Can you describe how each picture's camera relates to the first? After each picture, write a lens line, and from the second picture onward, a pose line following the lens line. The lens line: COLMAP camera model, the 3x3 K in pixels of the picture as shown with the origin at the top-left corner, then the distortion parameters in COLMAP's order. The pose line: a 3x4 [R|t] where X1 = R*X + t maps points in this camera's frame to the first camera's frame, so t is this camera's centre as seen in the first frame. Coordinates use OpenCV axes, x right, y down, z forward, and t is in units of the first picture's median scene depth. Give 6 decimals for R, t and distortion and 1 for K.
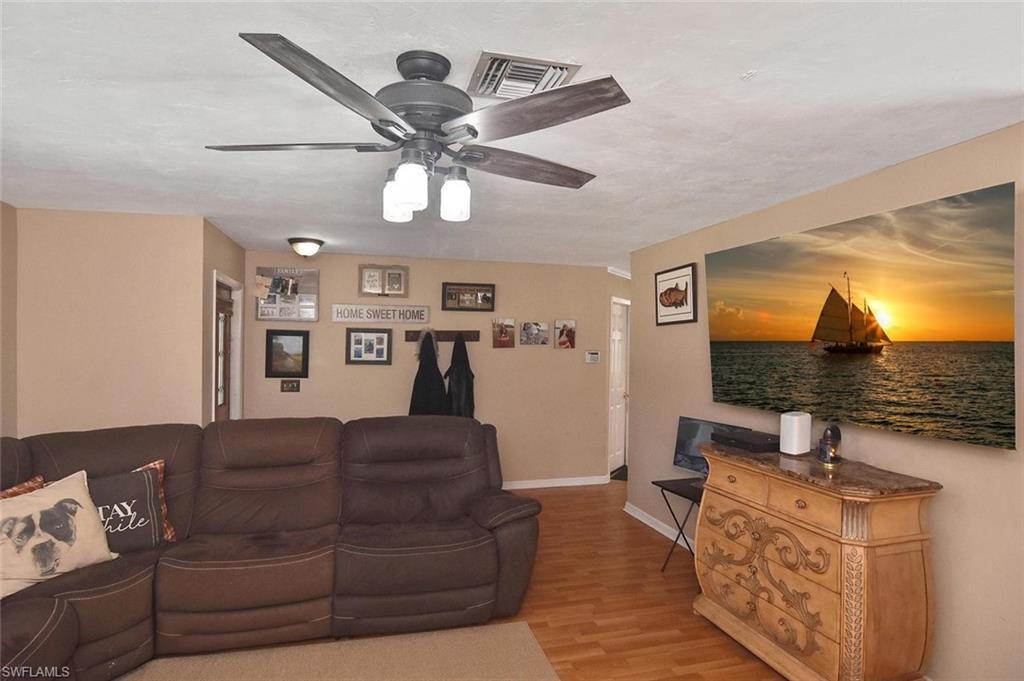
lens RADIAL K [[534.9, 0, 485.5], [0, 534.9, 349.1], [0, 0, 1]] dist [-0.023919, -0.000509]
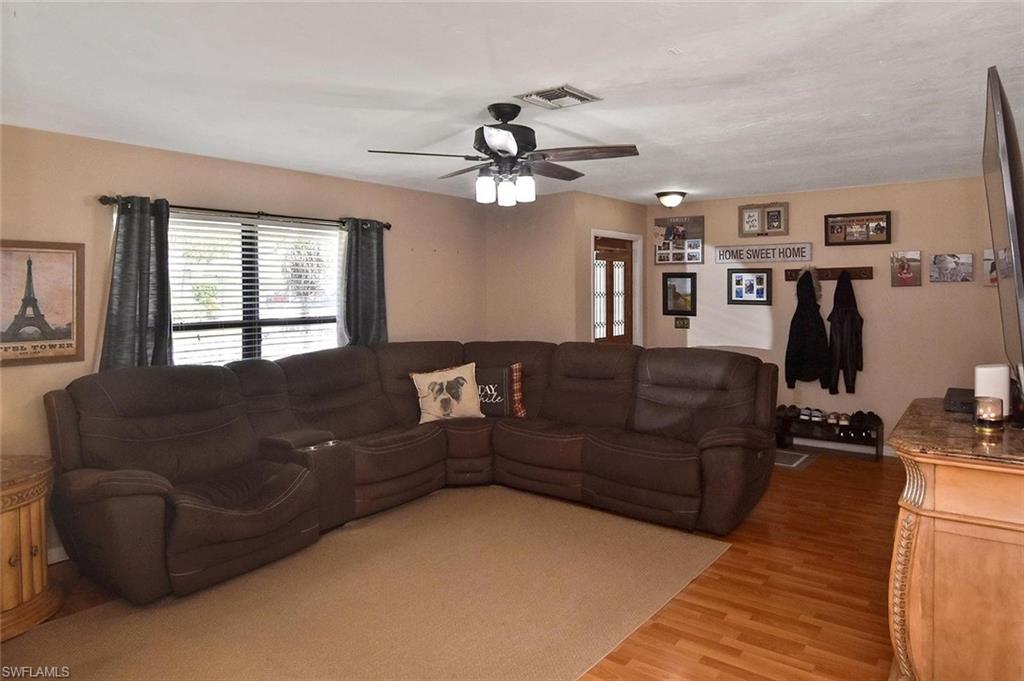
lens RADIAL K [[595.4, 0, 535.6], [0, 595.4, 293.6], [0, 0, 1]] dist [-0.000393, -0.017080]
pose [[0.646784, -0.002162, -0.762670, 0.377596], [0.004137, 0.999991, 0.000673, 0.005788], [0.762662, -0.003590, 0.646788, -0.031293]]
